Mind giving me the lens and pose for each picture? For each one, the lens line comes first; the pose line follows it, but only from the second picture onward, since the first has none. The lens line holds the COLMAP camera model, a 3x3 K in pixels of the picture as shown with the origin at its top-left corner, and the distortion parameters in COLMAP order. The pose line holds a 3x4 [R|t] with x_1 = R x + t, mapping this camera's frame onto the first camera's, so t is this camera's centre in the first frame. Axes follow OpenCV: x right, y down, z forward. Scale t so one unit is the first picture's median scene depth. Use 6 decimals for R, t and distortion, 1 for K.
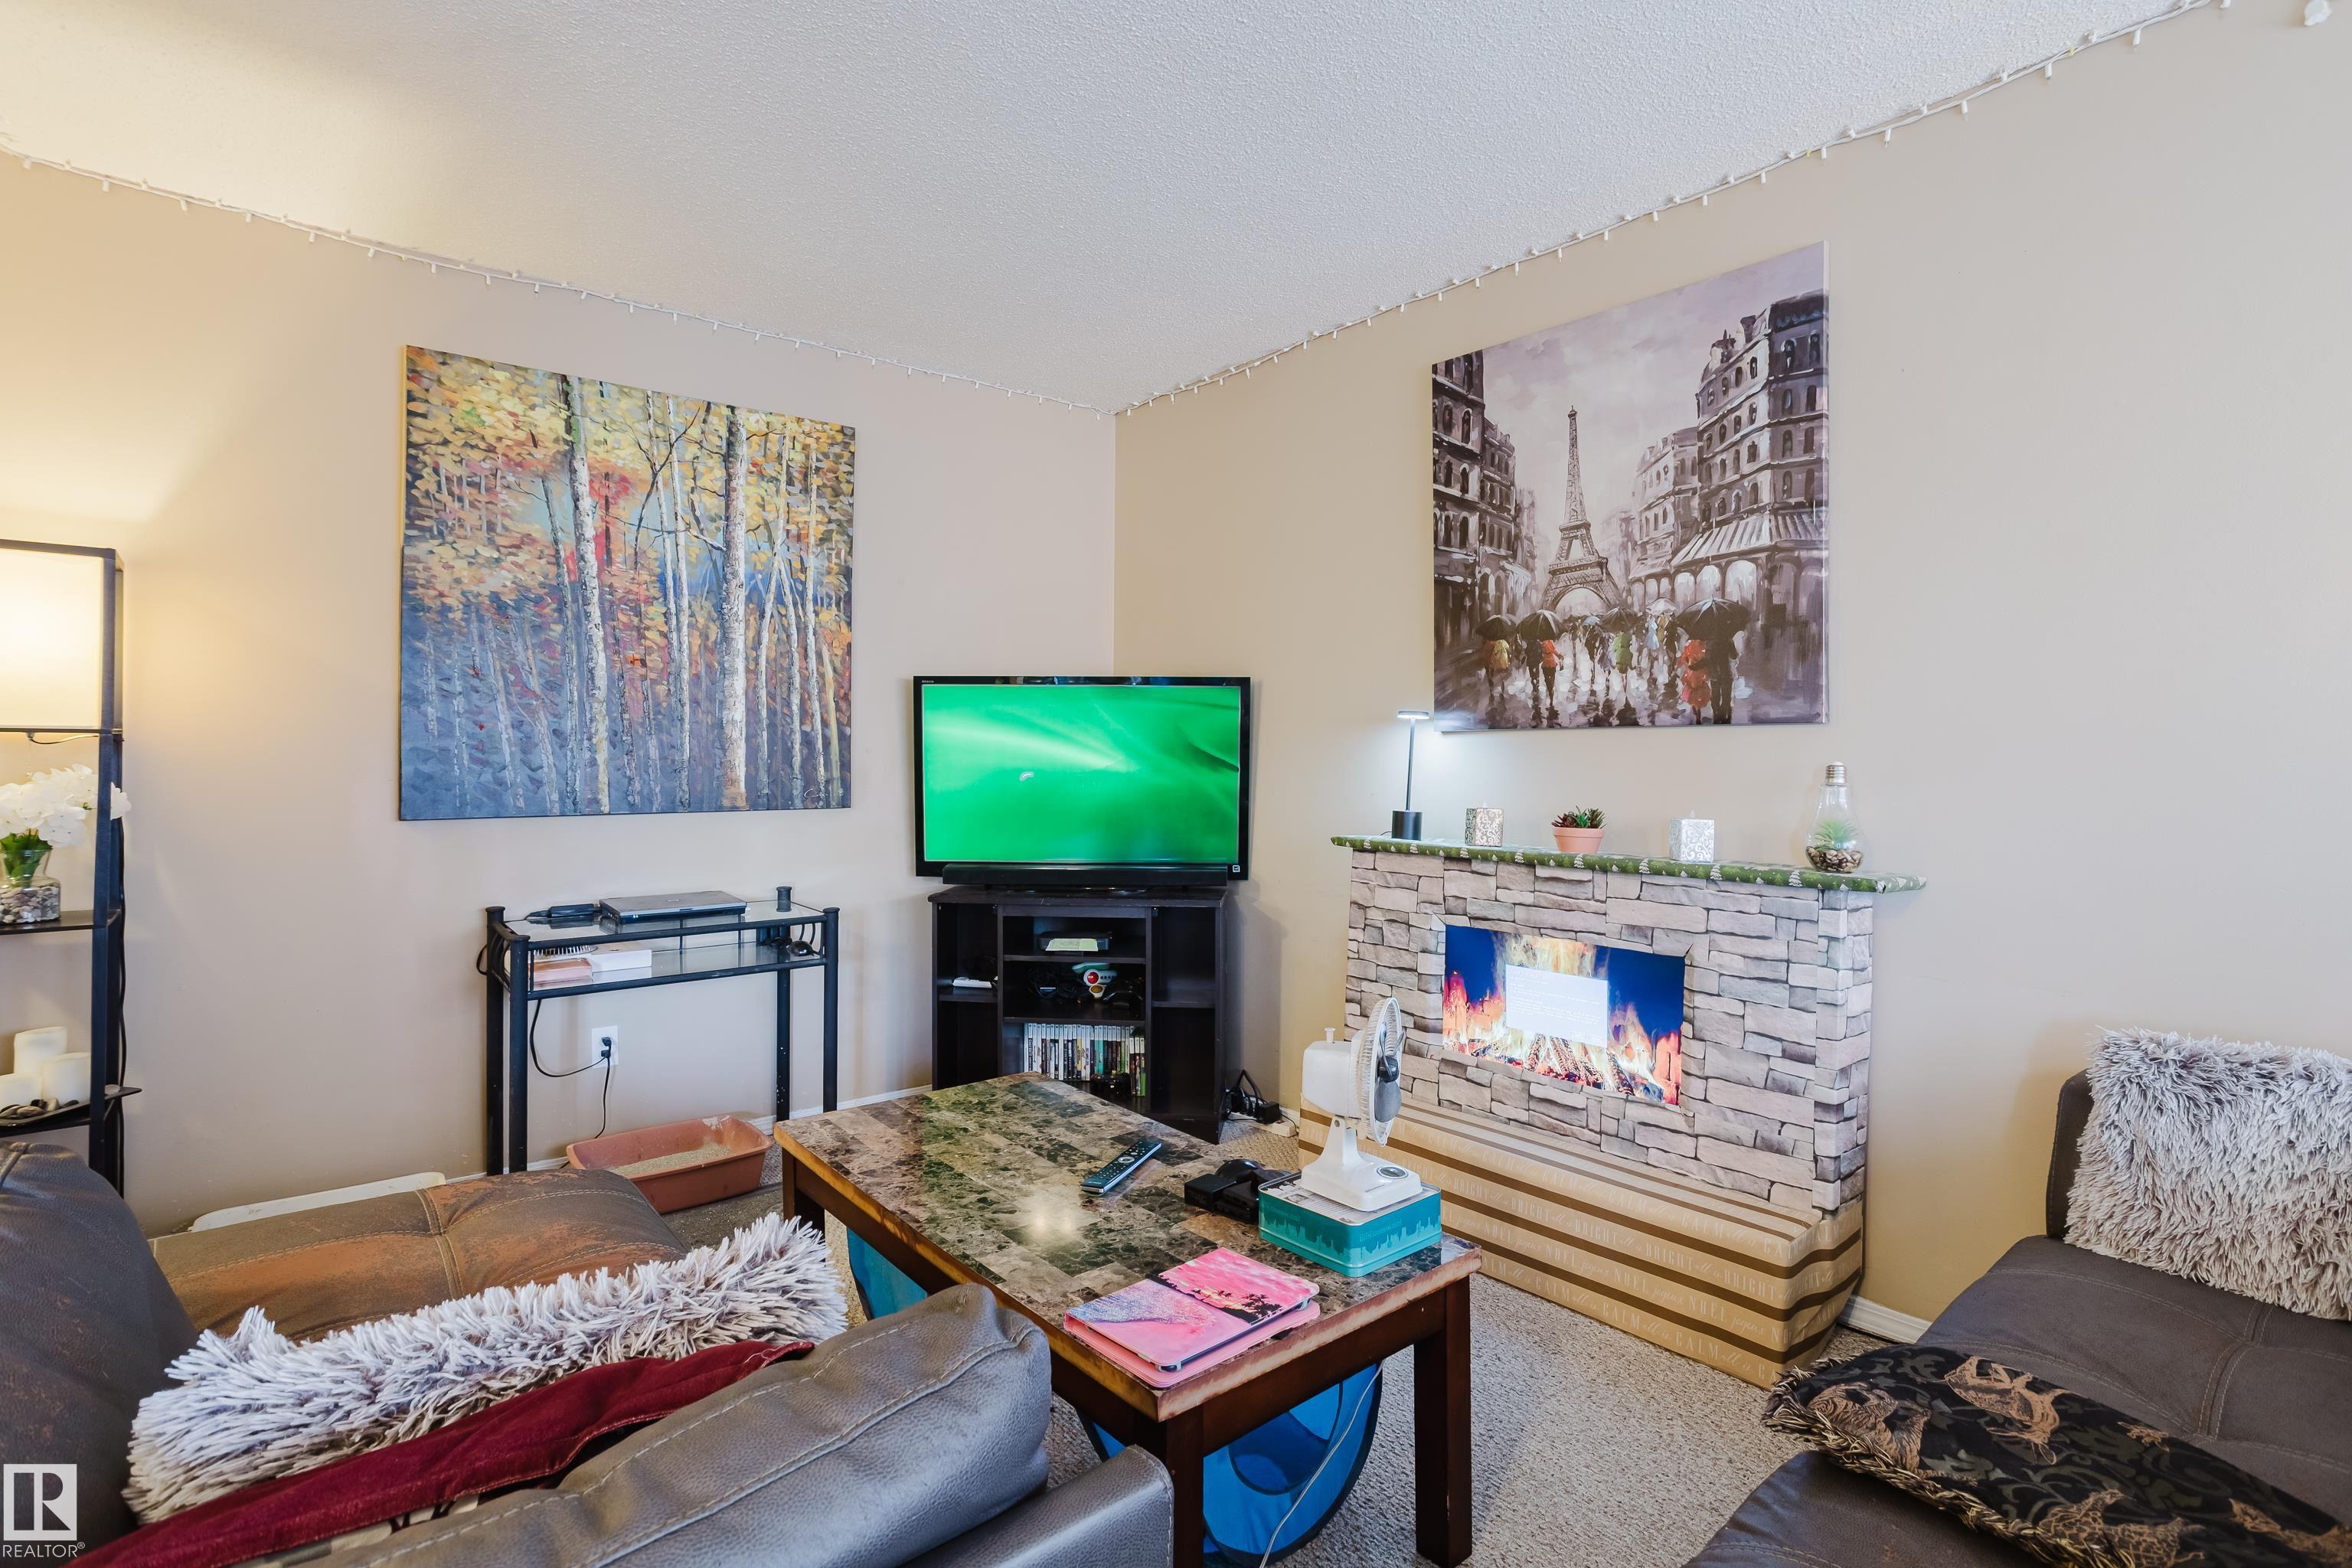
lens RADIAL K [[1131.6, 0, 1171.0], [0, 1131.6, 755.0], [0, 0, 1]] dist [-0.041758, 0.020957]
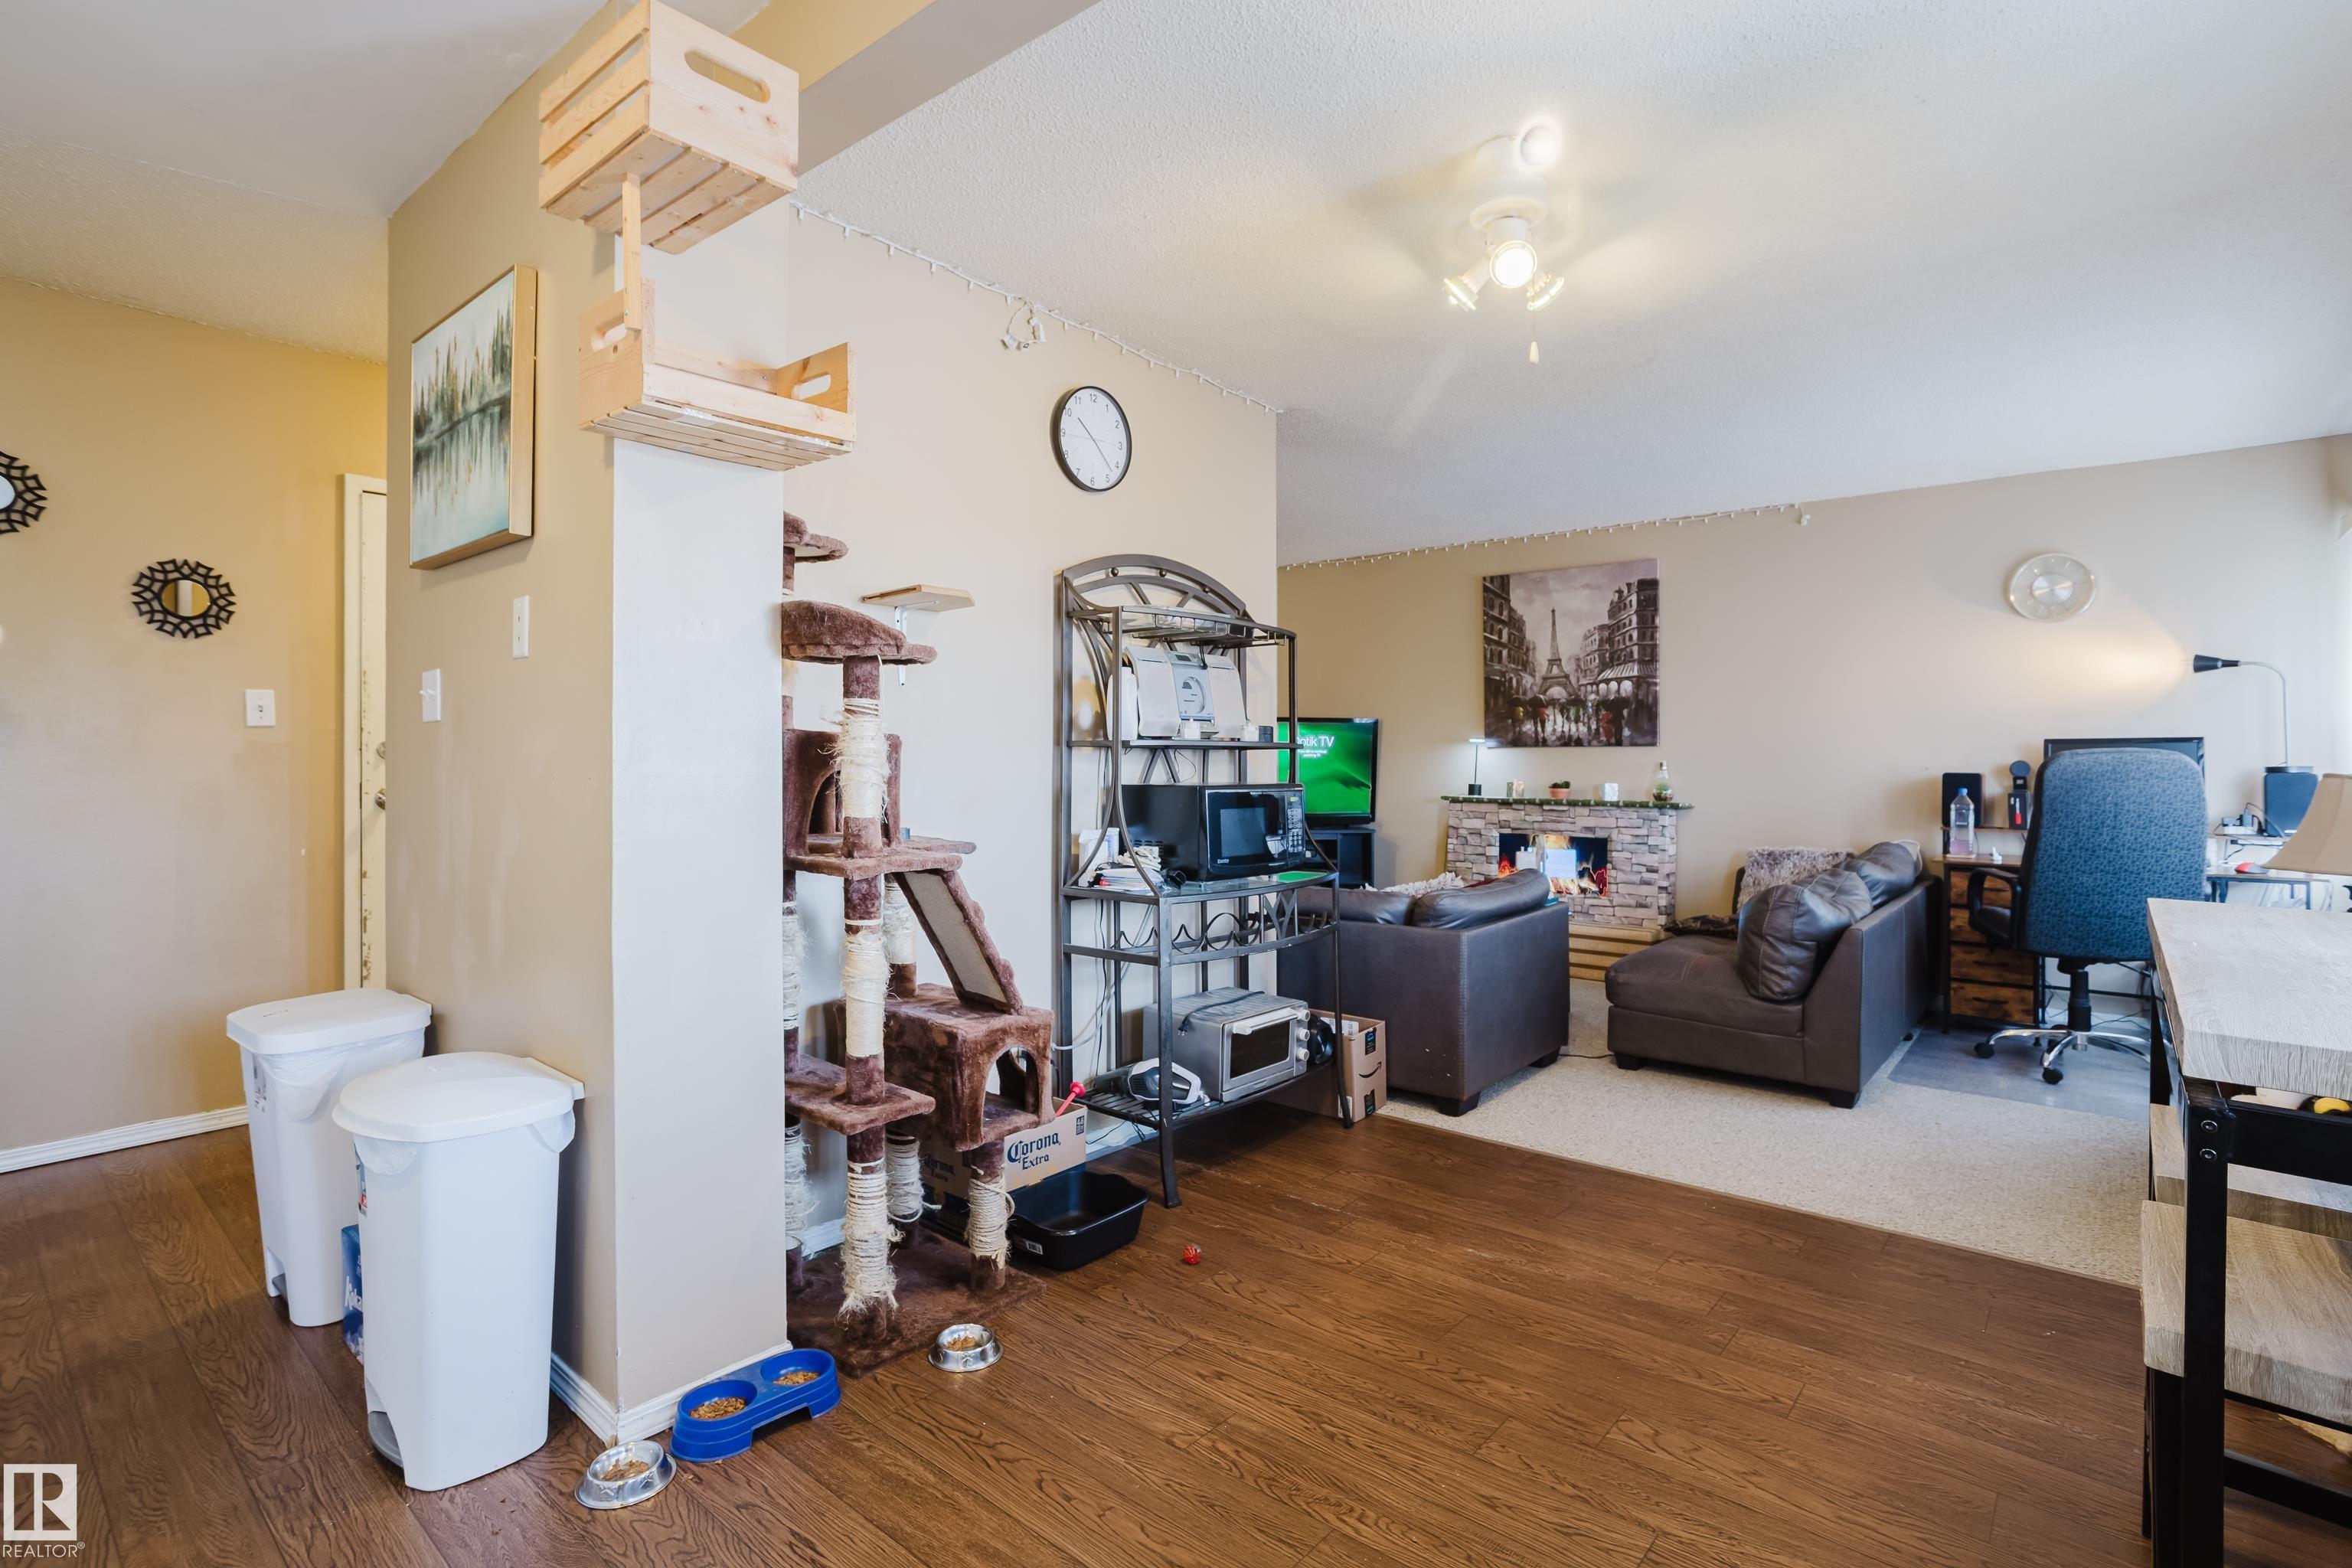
lens RADIAL K [[1120.3, 0, 1172.4], [0, 1120.3, 763.4], [0, 0, 1]] dist [-0.040203, 0.000526]
pose [[0.983872, -0.011521, 0.178500, -0.861844], [0.009023, 0.999850, 0.014800, -0.031216], [-0.178644, -0.012951, 0.983829, -1.169372]]
